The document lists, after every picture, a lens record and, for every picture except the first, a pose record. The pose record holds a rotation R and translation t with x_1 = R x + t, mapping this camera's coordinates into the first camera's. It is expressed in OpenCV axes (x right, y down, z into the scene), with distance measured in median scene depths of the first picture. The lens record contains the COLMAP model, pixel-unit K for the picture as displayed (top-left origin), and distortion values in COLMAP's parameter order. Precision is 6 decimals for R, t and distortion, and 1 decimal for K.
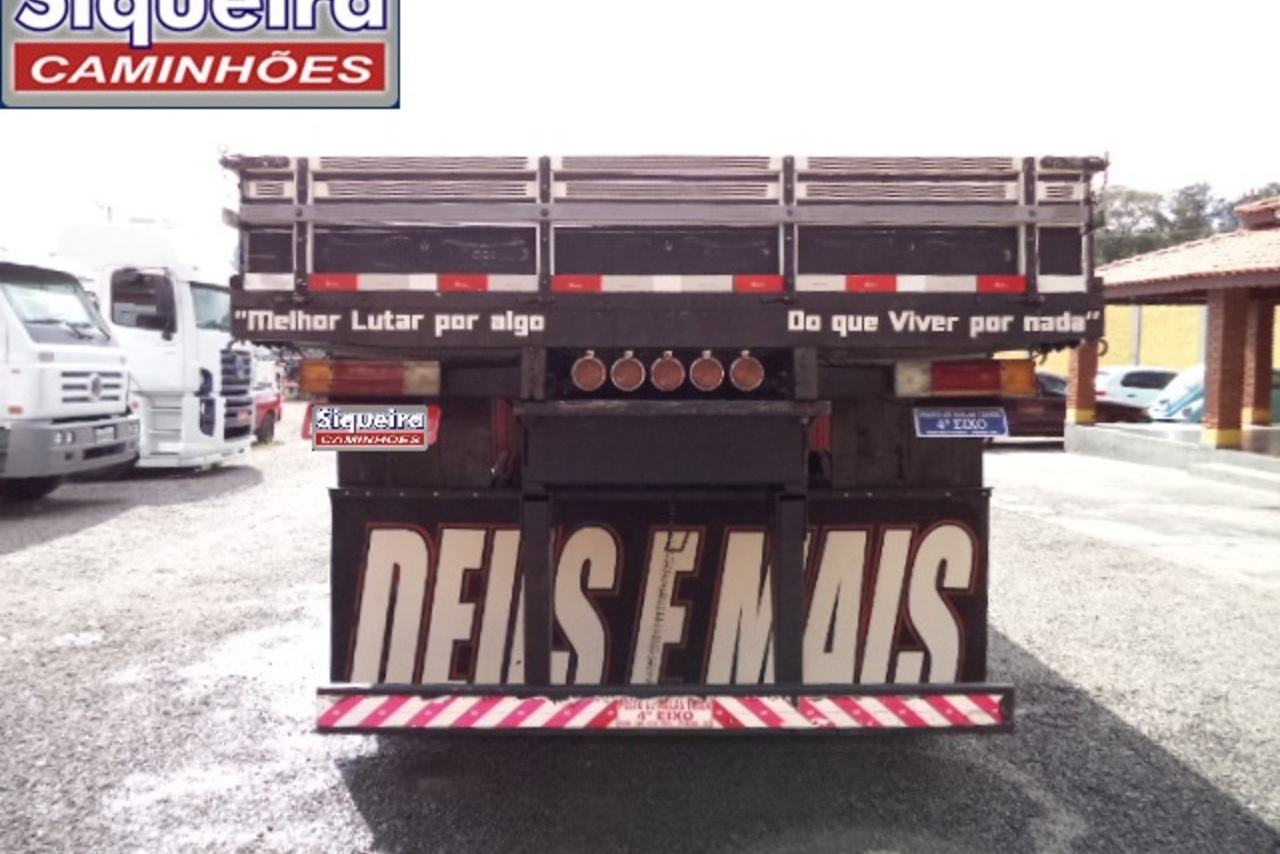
lens RADIAL K [[1021.1, 0, 641.5], [0, 1021.1, 415.0], [0, 0, 1]] dist [-0.013217, -0.001380]
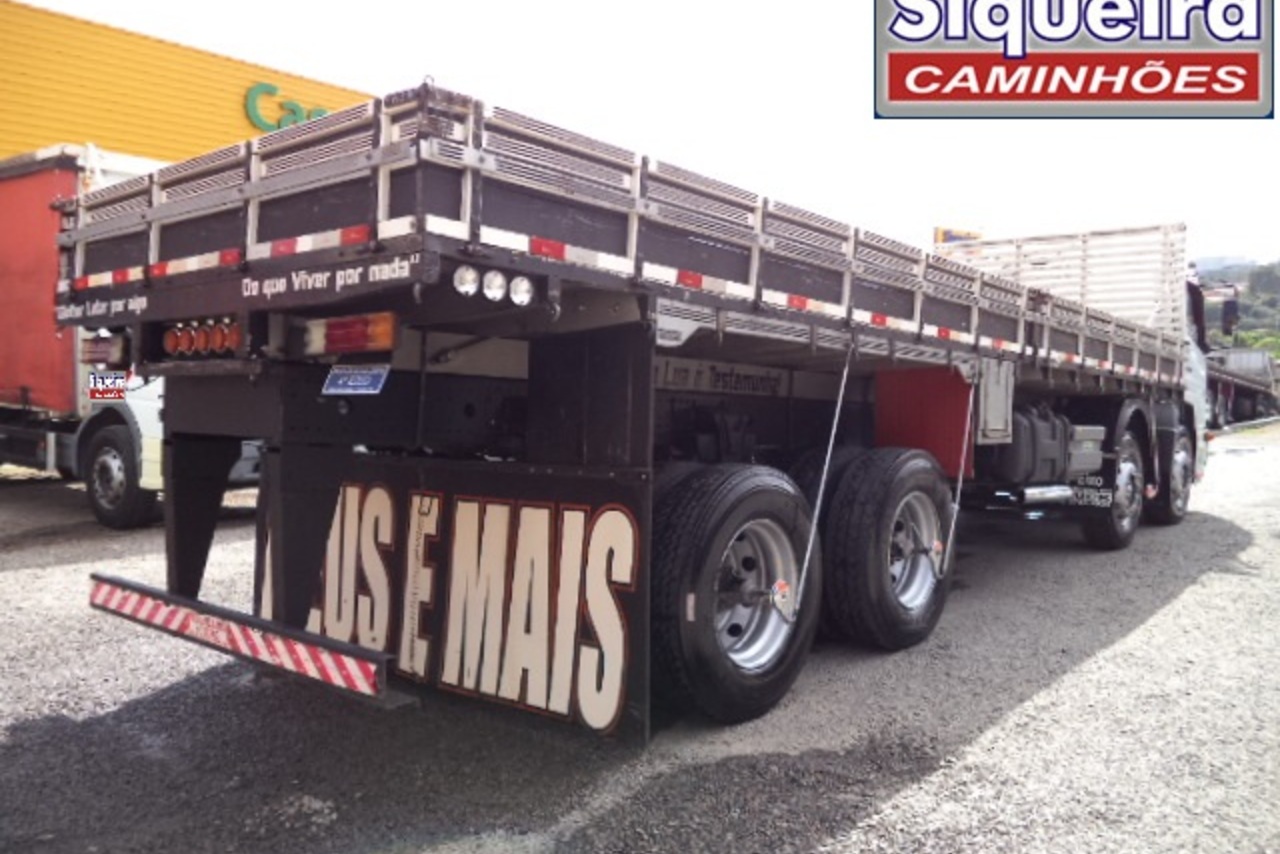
lens RADIAL K [[1072.8, 0, 640.0], [0, 1072.8, 427.0], [0, 0, 1]] dist [-0.091240, 0.000156]
pose [[0.752013, 0.023135, -0.658742, 1.199898], [-0.024448, 0.999675, 0.007199, 0.038781], [0.658694, 0.010692, 0.752335, 0.415484]]
